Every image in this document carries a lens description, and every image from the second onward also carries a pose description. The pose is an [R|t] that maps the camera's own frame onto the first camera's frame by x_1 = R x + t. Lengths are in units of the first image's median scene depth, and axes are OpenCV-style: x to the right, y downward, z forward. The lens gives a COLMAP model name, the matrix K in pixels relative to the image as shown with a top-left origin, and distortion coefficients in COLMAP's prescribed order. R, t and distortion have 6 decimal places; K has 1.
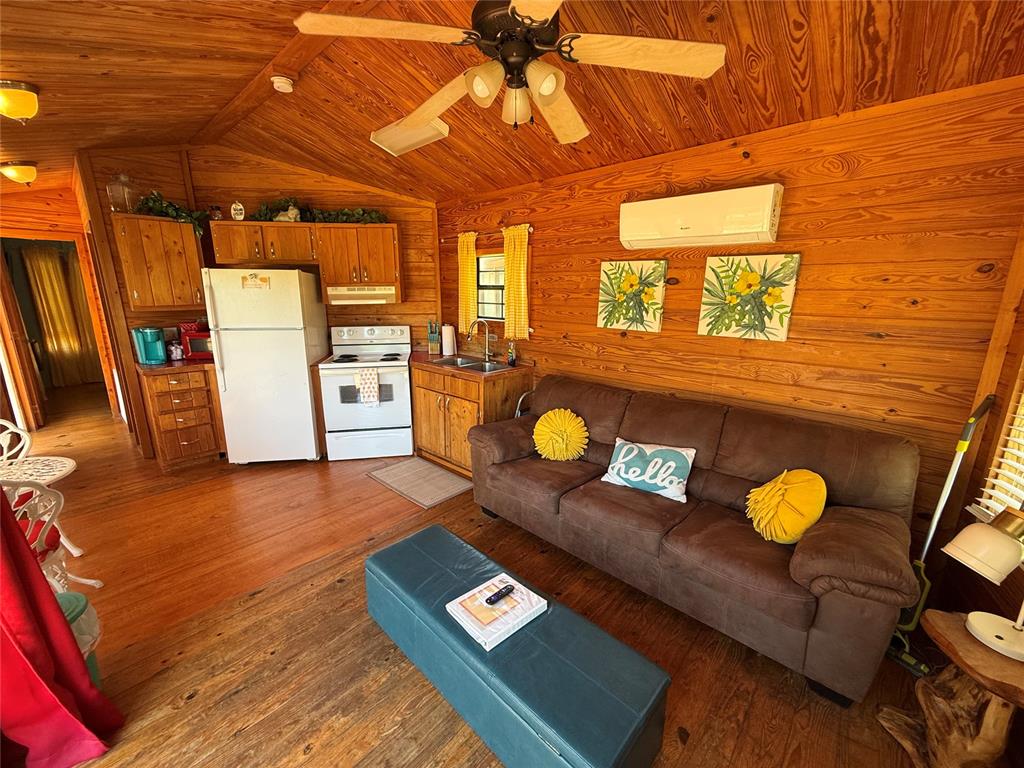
lens RADIAL K [[405.7, 0, 511.6], [0, 405.7, 386.8], [0, 0, 1]] dist [-0.000615, 0.000321]
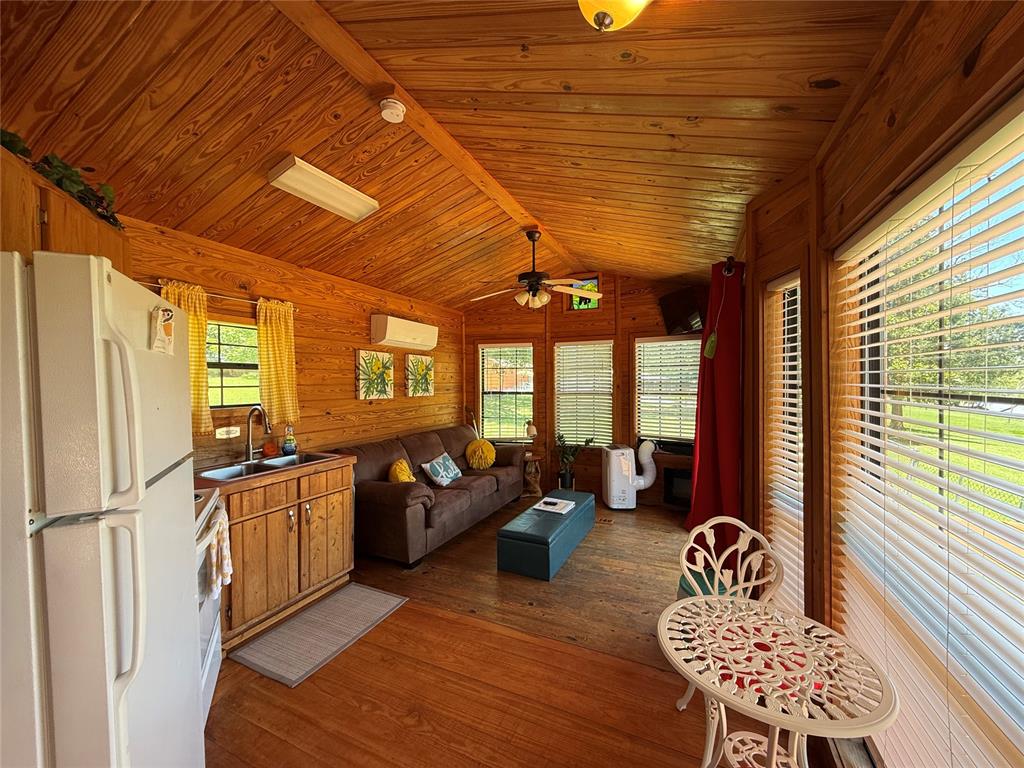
lens RADIAL K [[405.7, 0, 511.3], [0, 405.7, 384.0], [0, 0, 1]] dist [-0.000615, 0.000321]
pose [[-0.306981, -0.020261, 0.951500, -1.402640], [0.216098, 0.972176, 0.090421, -0.256110], [-0.926857, 0.233375, -0.294061, 1.145082]]
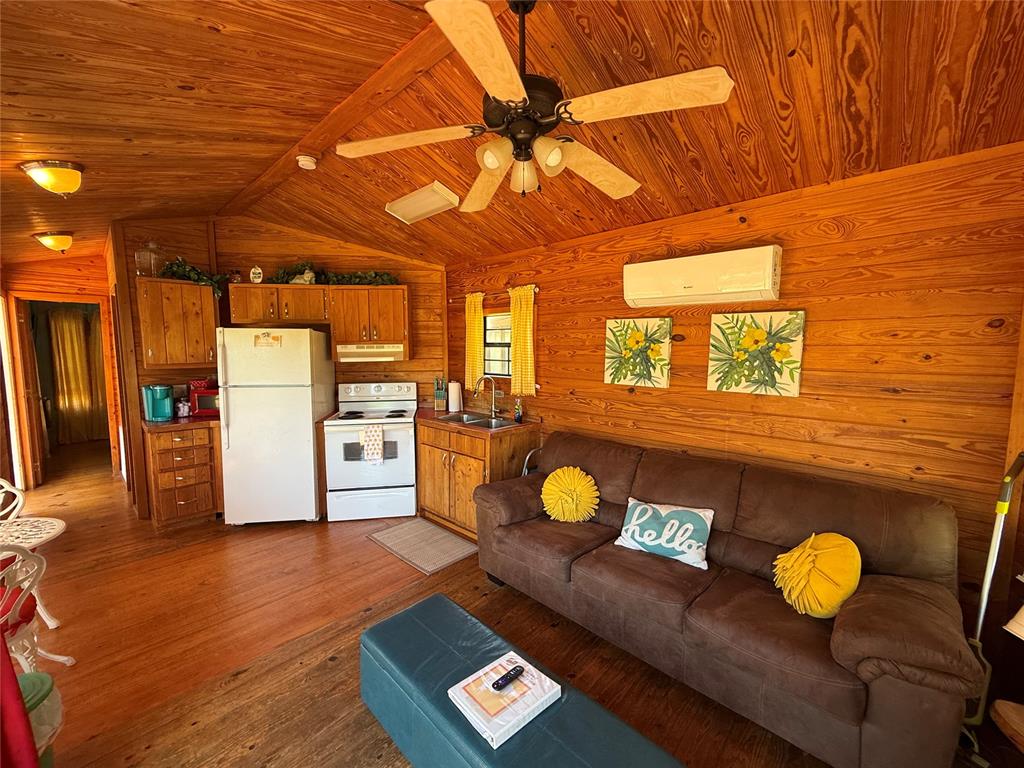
lens RADIAL K [[405.7, 0, 511.2], [0, 405.7, 387.7], [0, 0, 1]] dist [-0.000615, 0.000321]
pose [[0.999909, -0.002716, -0.013189, -0.005287], [0.000895, 0.990688, -0.136147, -0.000970], [0.013436, 0.136122, 0.990601, 0.015404]]
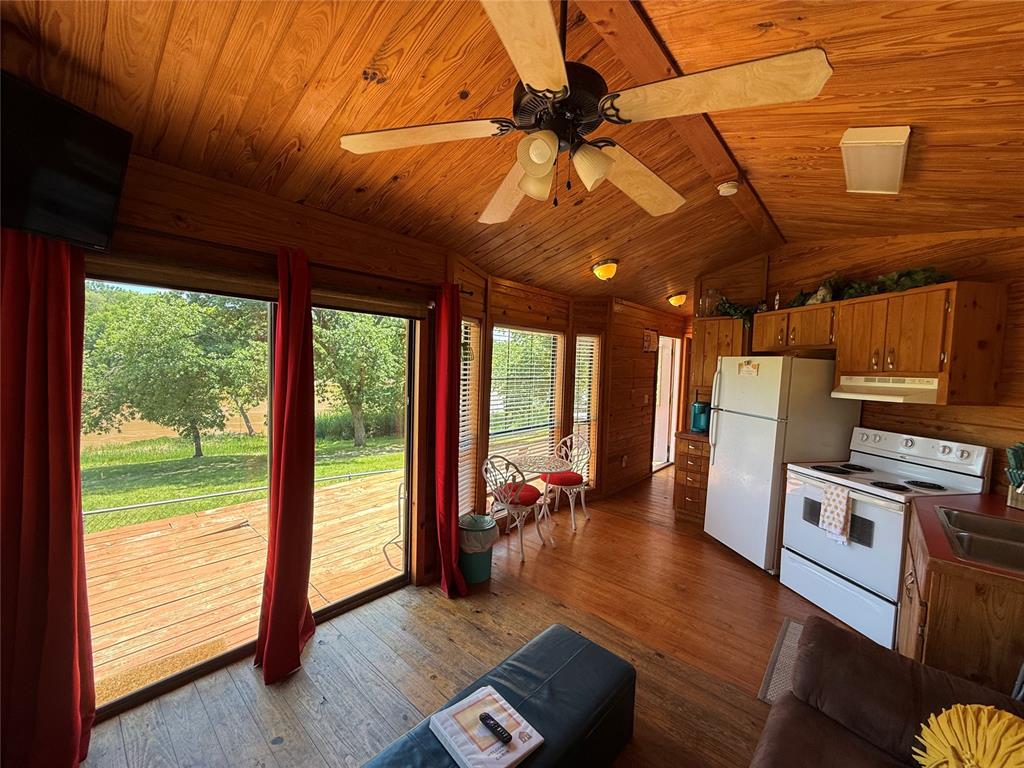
lens RADIAL K [[405.7, 0, 507.8], [0, 405.7, 388.8], [0, 0, 1]] dist [-0.000615, 0.000321]
pose [[0.015429, 0.062426, -0.997930, 0.498550], [-0.259776, 0.964027, 0.056288, -0.144728], [0.965546, 0.258369, 0.031091, 0.525581]]
